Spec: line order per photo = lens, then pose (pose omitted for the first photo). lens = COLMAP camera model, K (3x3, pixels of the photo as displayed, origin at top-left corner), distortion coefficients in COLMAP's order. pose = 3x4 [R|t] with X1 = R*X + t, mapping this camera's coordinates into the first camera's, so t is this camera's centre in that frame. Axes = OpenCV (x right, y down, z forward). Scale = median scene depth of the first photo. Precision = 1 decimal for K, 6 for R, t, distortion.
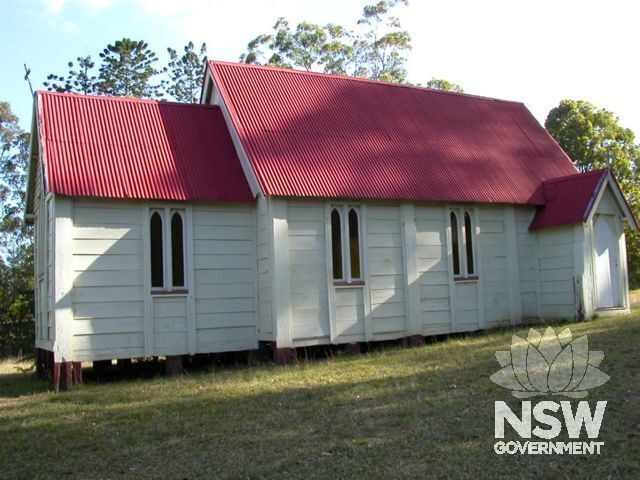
lens RADIAL K [[698.9, 0, 320.0], [0, 698.9, 240.0], [0, 0, 1]] dist [-0.182417, 0.039987]
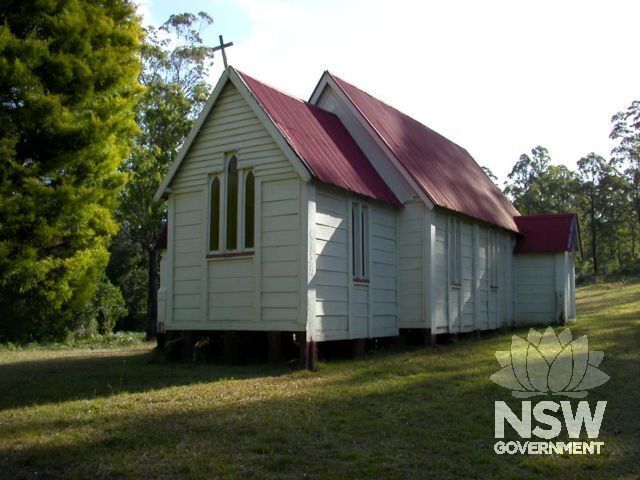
lens RADIAL K [[698.9, 0, 320.0], [0, 698.9, 240.0], [0, 0, 1]] dist [-0.182417, 0.039987]
pose [[0.869825, 0.101013, 0.482909, -0.780065], [-0.089611, 0.994882, -0.046696, 0.065576], [-0.485154, -0.002656, 0.874425, 0.060879]]
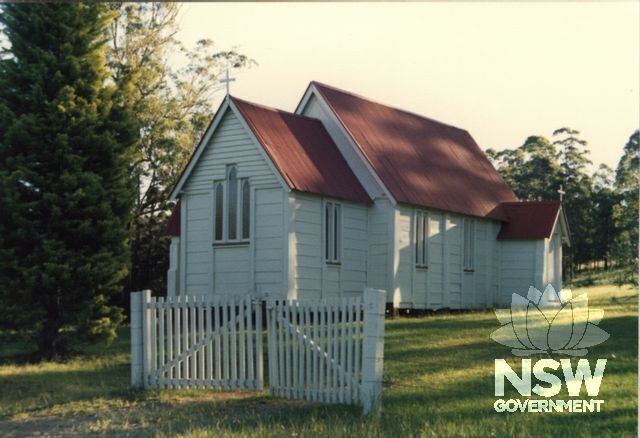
lens RADIAL K [[1103.3, 0, 320.0], [0, 1103.3, 219.0], [0, 0, 1]] dist [0.008505, 0.008013]
pose [[0.883919, 0.094049, 0.458086, -1.215148], [-0.091788, 0.995406, -0.027253, 0.046633], [-0.458544, -0.017958, 0.888490, -0.923076]]
